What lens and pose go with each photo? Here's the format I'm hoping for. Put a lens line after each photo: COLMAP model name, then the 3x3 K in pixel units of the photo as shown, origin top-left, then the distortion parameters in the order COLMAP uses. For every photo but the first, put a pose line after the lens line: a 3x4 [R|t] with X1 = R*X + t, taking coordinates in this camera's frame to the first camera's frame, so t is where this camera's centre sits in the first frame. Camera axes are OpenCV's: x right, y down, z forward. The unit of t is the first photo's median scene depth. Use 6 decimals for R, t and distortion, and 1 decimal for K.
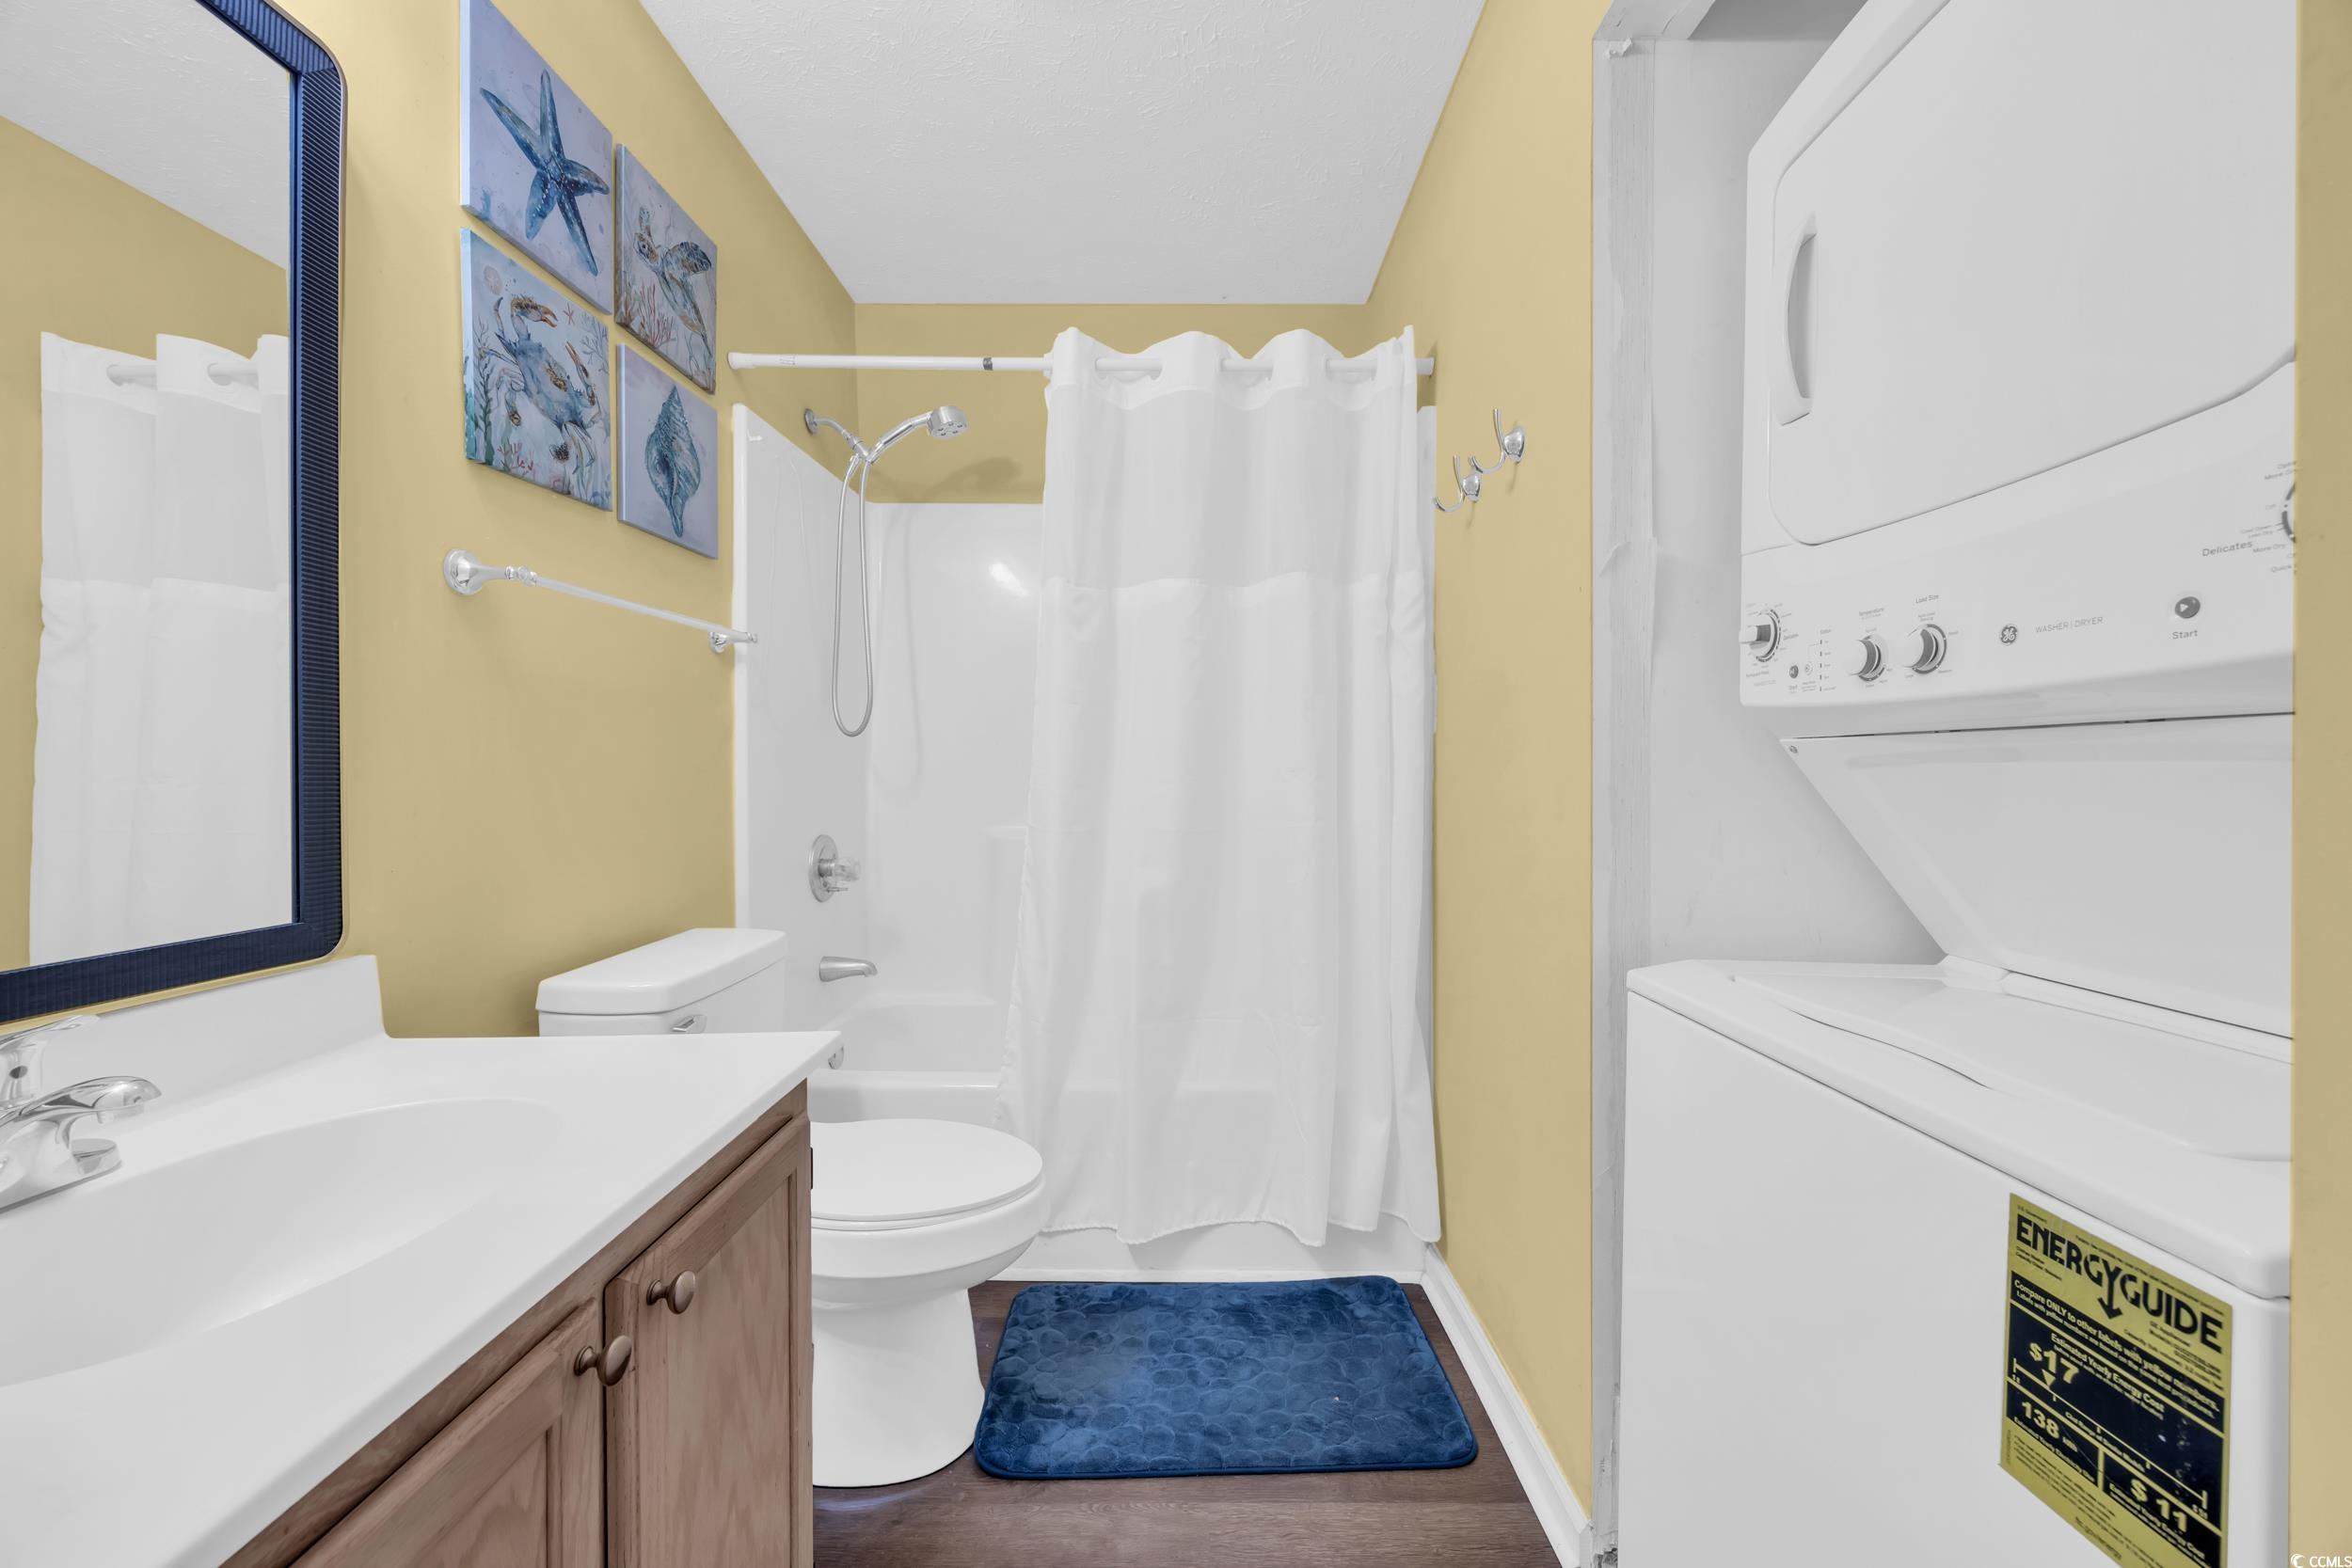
lens RADIAL K [[917.1, 0, 1178.7], [0, 917.1, 755.0], [0, 0, 1]] dist [0.001898, 0.000003]
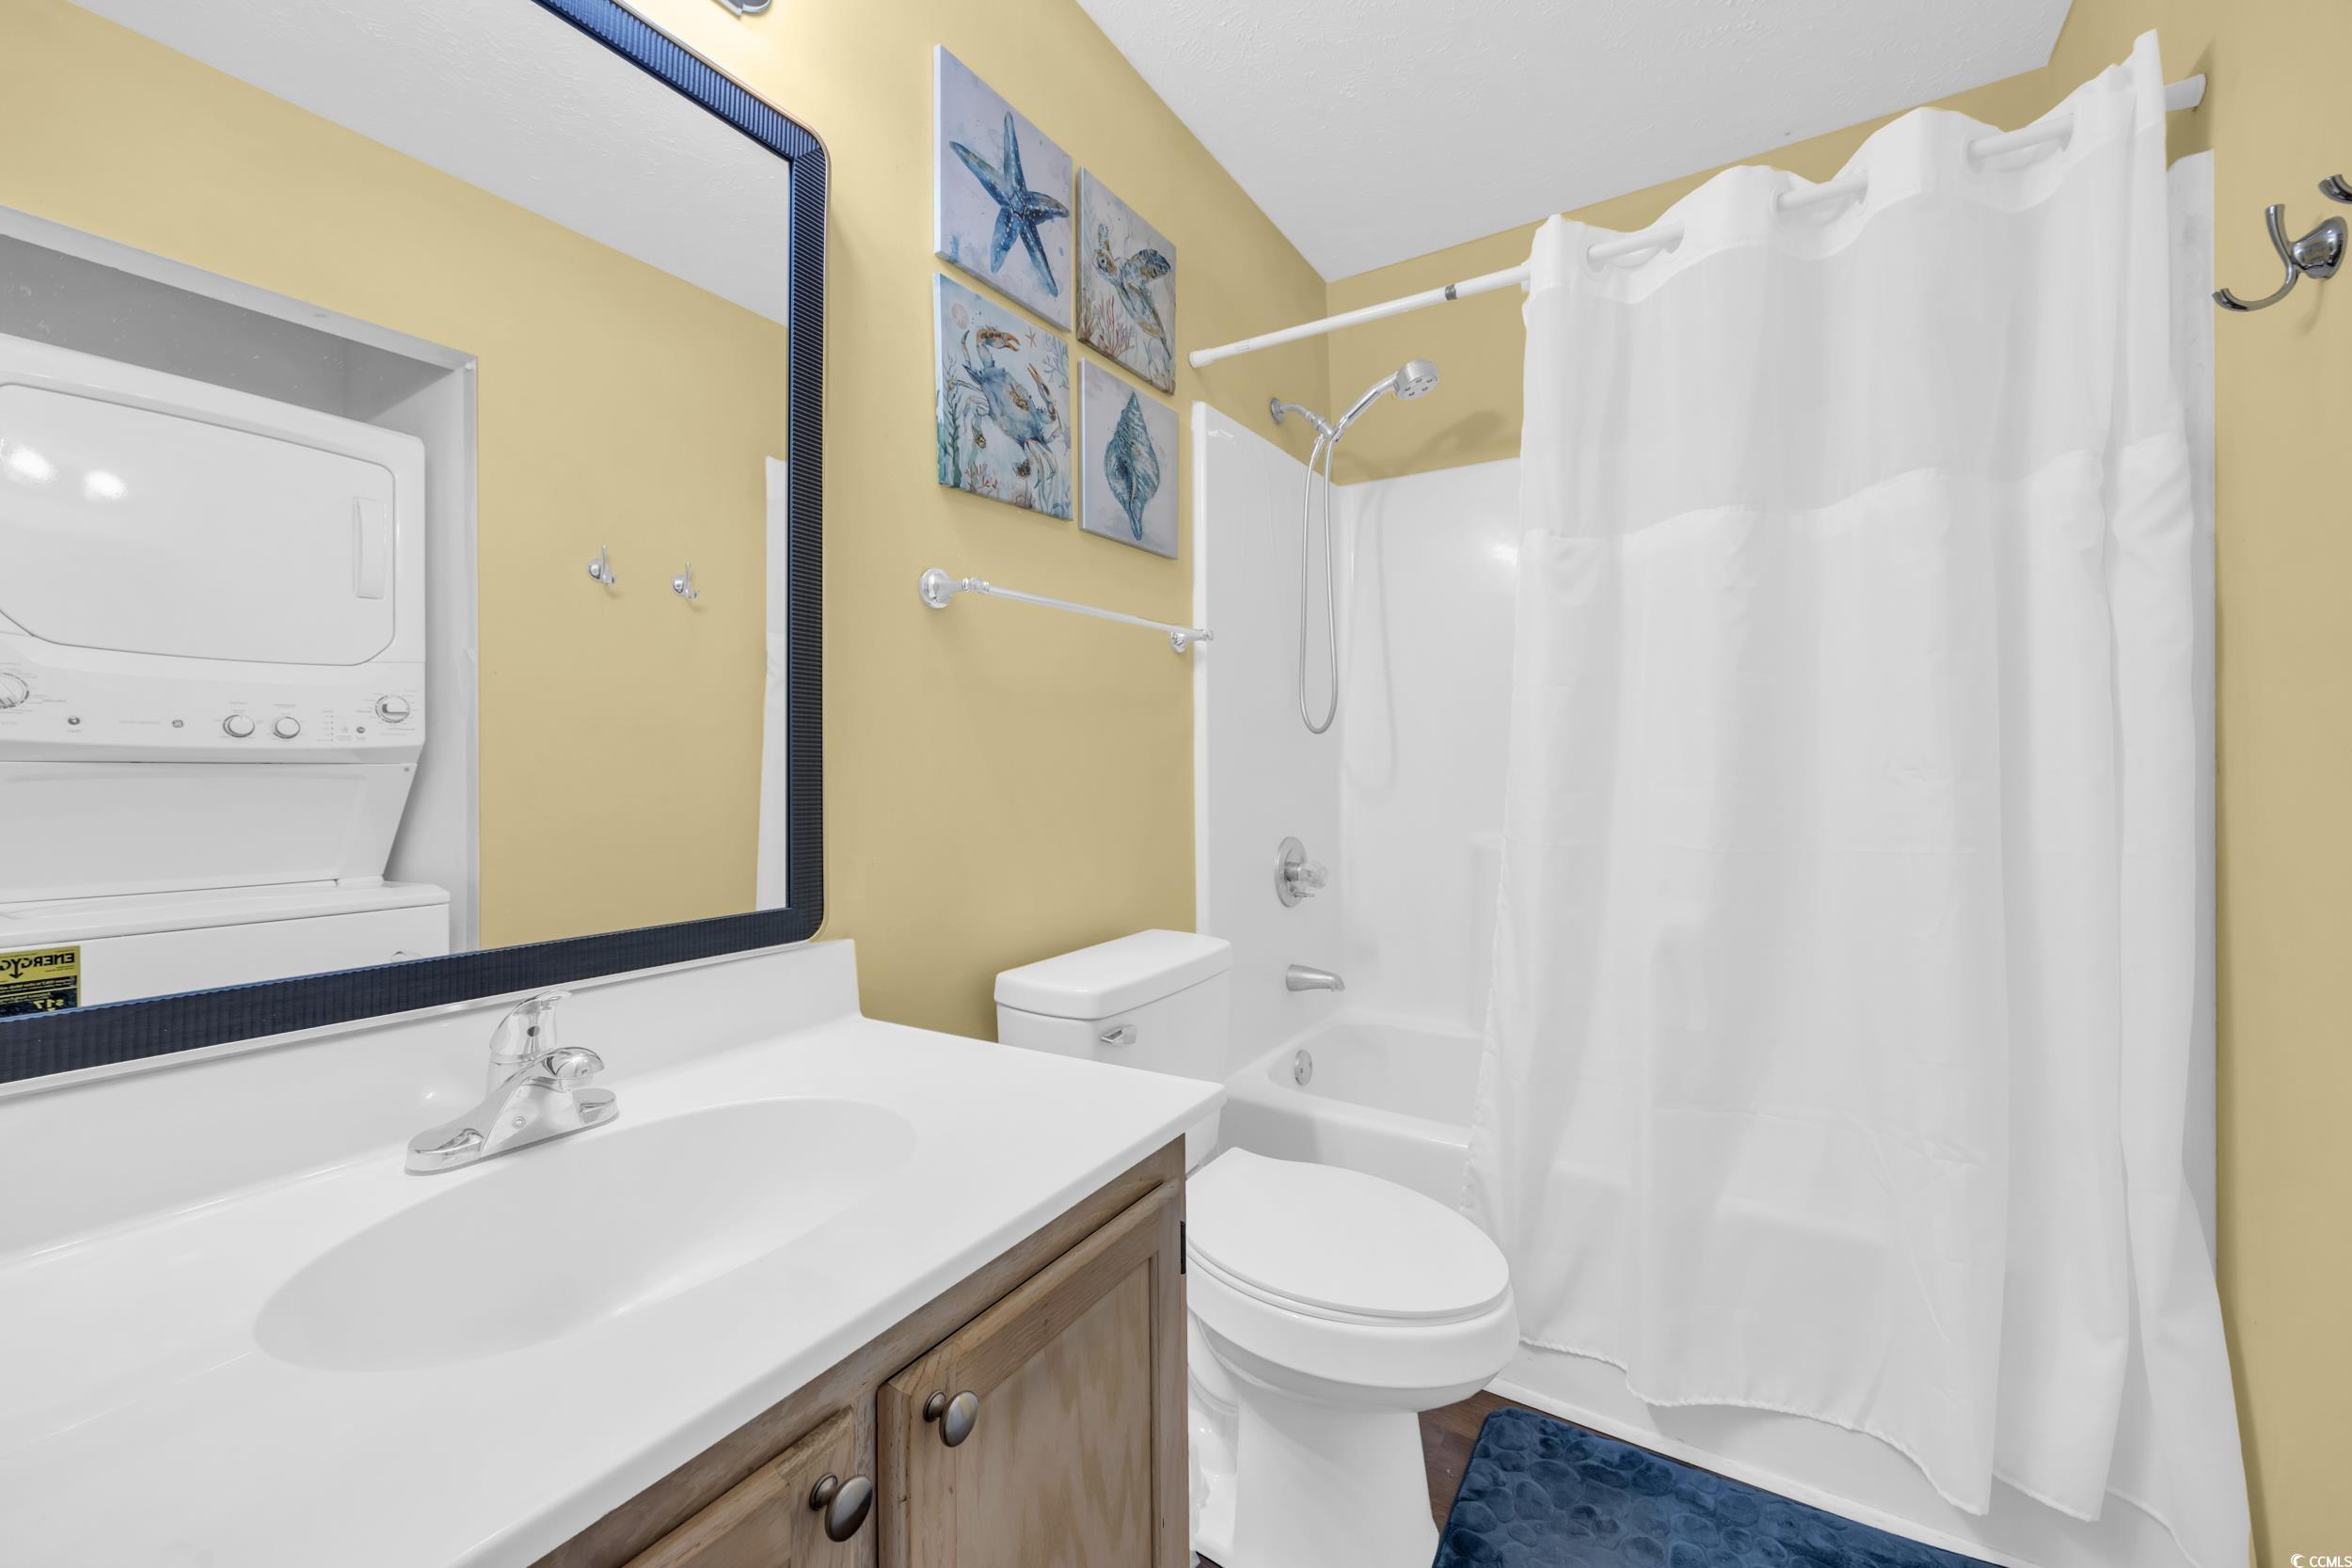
lens RADIAL K [[917.1, 0, 1178.7], [0, 917.1, 755.0], [0, 0, 1]] dist [0.001898, 0.000003]
pose [[0.851740, -0.011786, -0.523832, 0.022418], [0.012910, 0.999916, -0.001506, 0.001843], [0.523805, -0.005480, 0.851820, 0.171102]]
